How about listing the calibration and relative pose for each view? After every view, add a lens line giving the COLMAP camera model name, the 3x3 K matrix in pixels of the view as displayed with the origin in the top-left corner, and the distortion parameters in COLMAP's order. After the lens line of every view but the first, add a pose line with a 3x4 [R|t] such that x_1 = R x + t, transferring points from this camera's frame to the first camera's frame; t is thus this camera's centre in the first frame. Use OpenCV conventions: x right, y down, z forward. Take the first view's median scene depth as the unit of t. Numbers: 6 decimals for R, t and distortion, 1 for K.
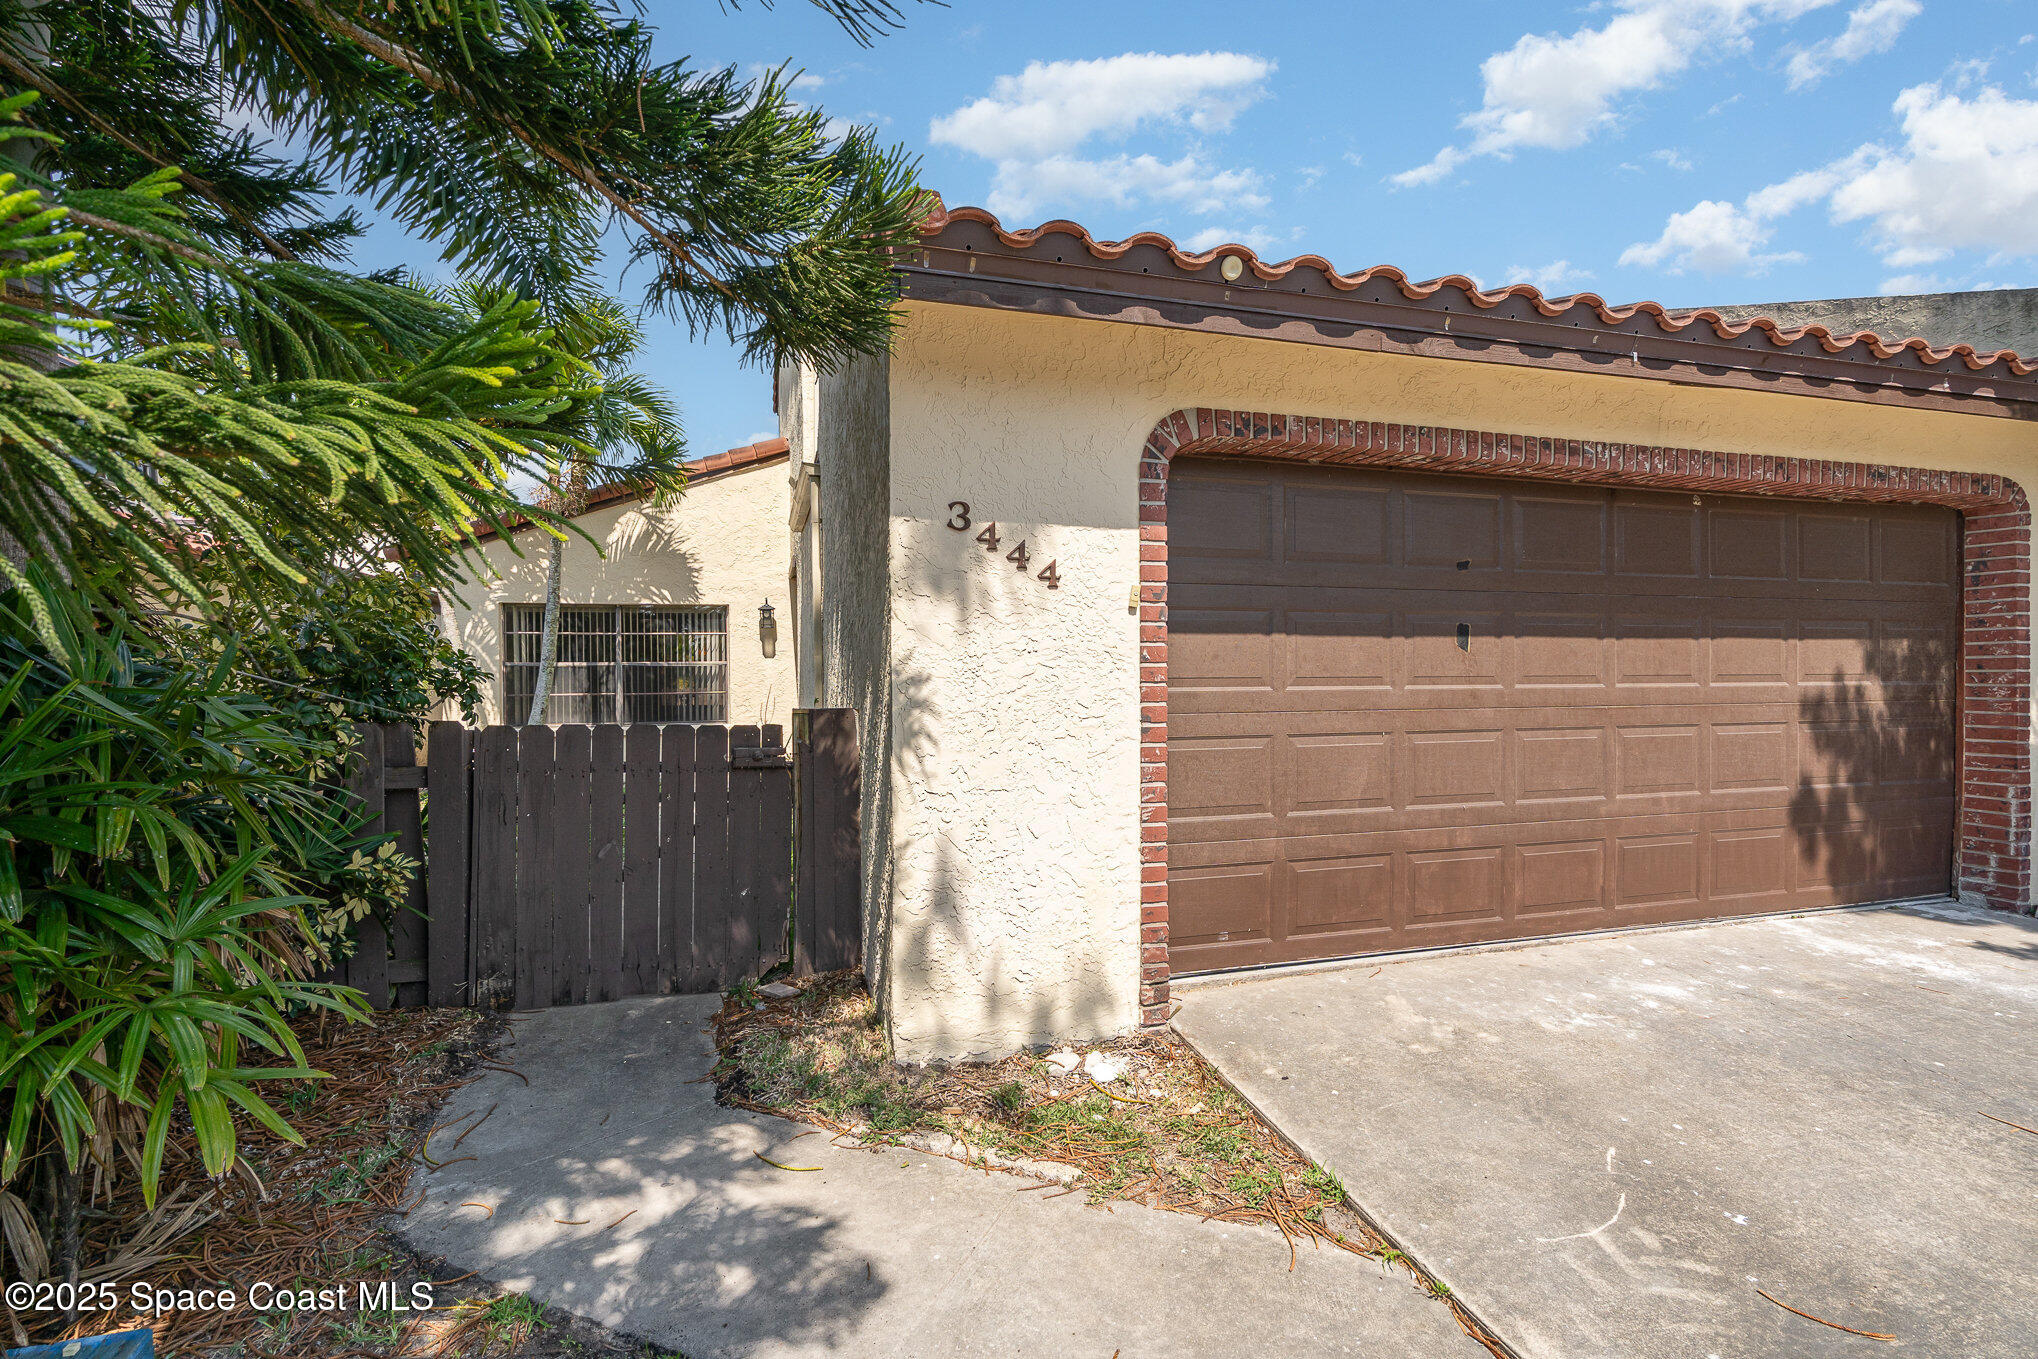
lens RADIAL K [[926.4, 0, 1024.9], [0, 926.4, 684.7], [0, 0, 1]] dist [-0.005686, 0.002187]
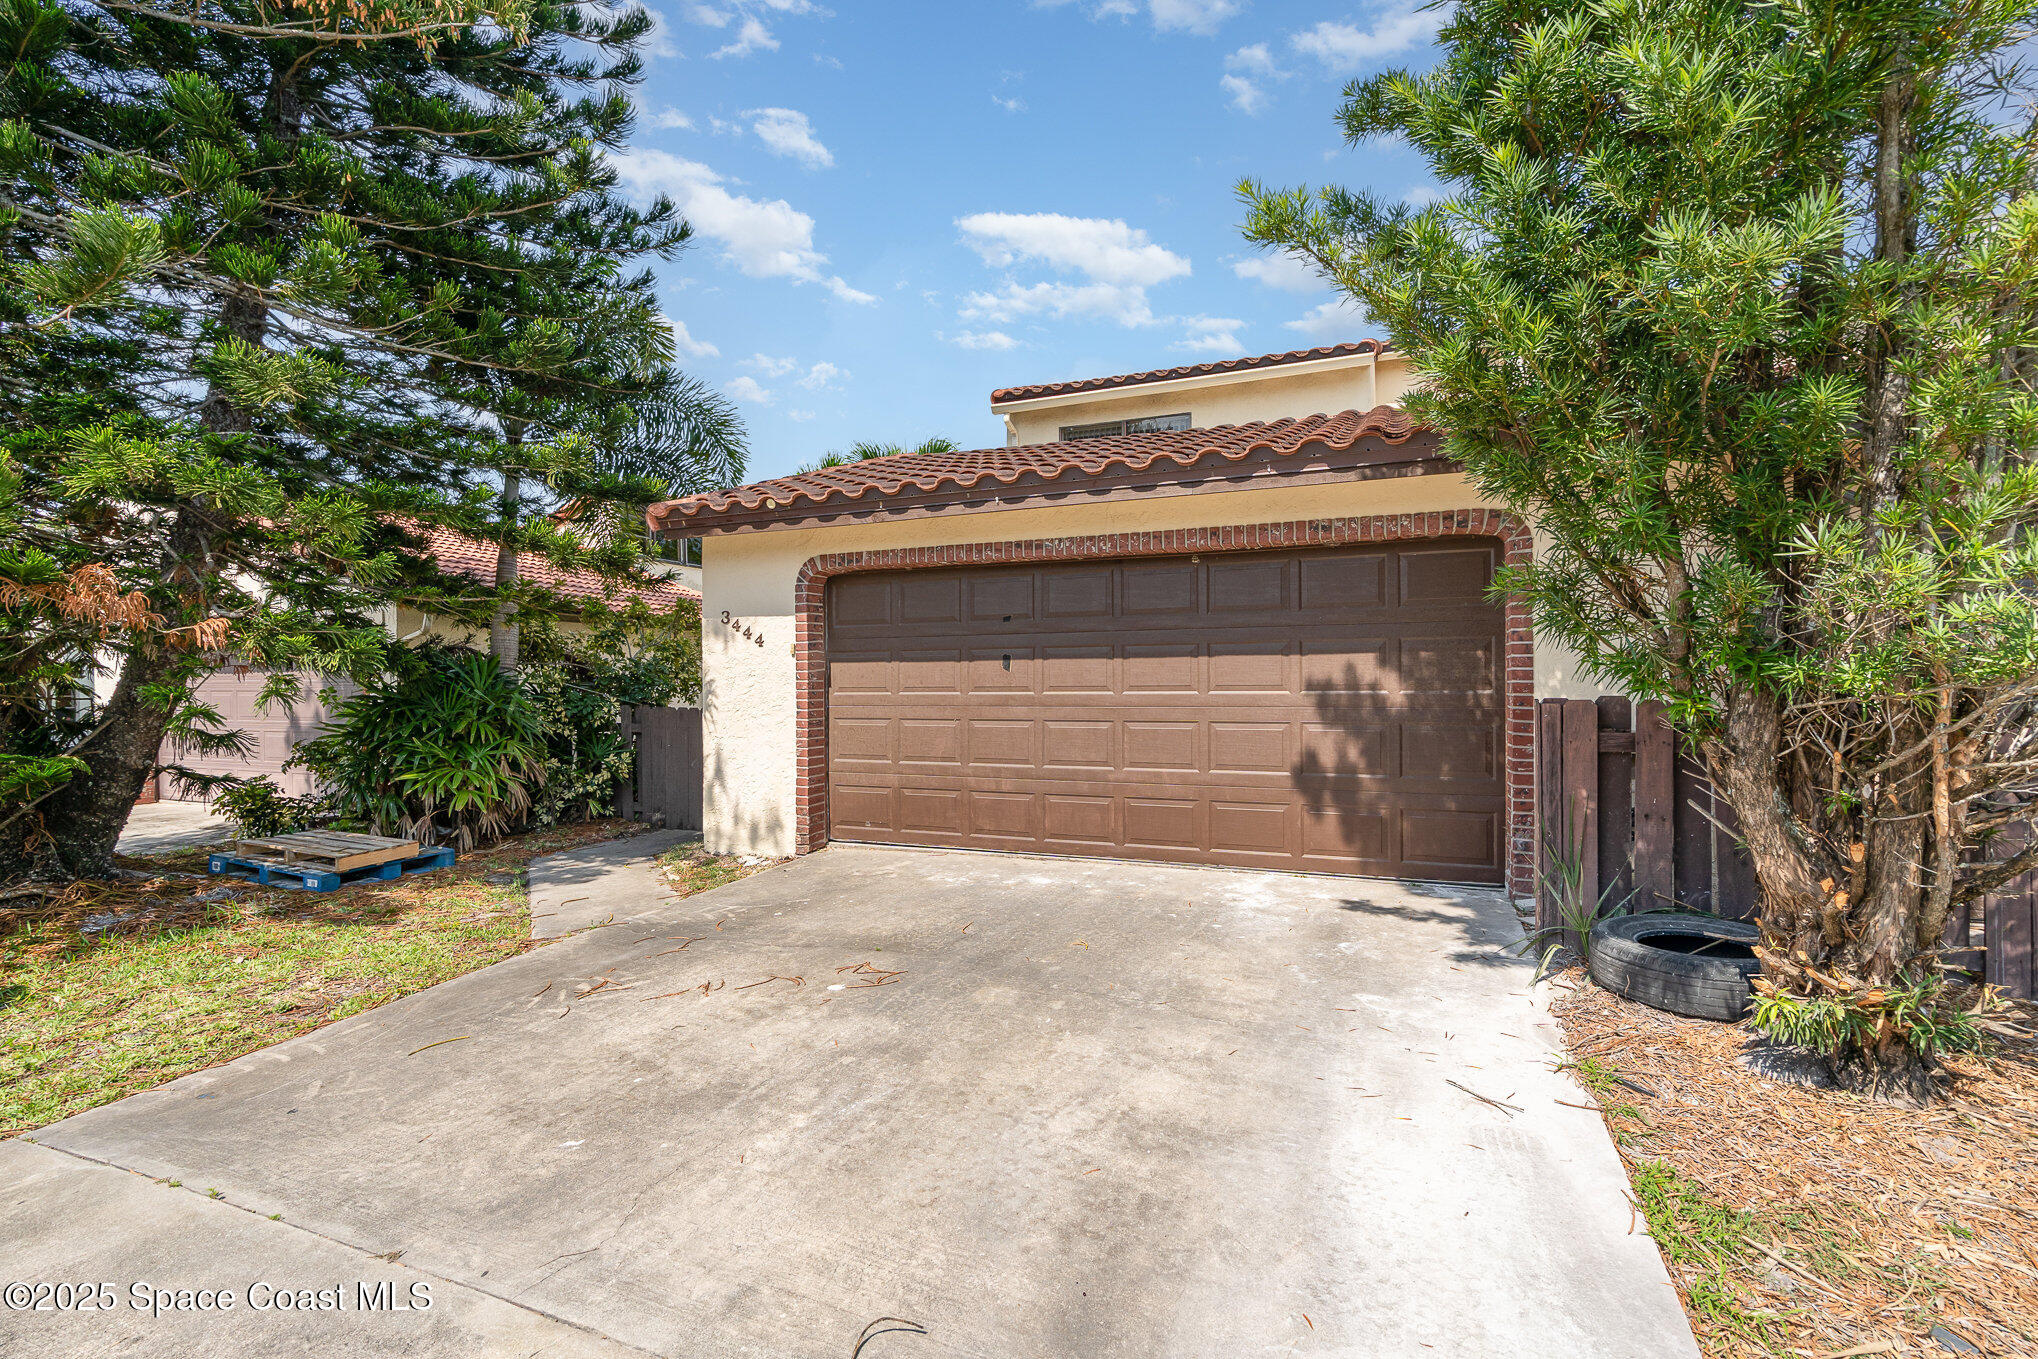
lens RADIAL K [[926.4, 0, 1001.5], [0, 926.4, 675.1], [0, 0, 1]] dist [-0.005686, 0.002187]
pose [[0.775738, -0.007143, -0.631014, 1.674217], [-0.005643, 0.999817, -0.018256, 0.001099], [0.631030, 0.017723, 0.775556, -0.307581]]
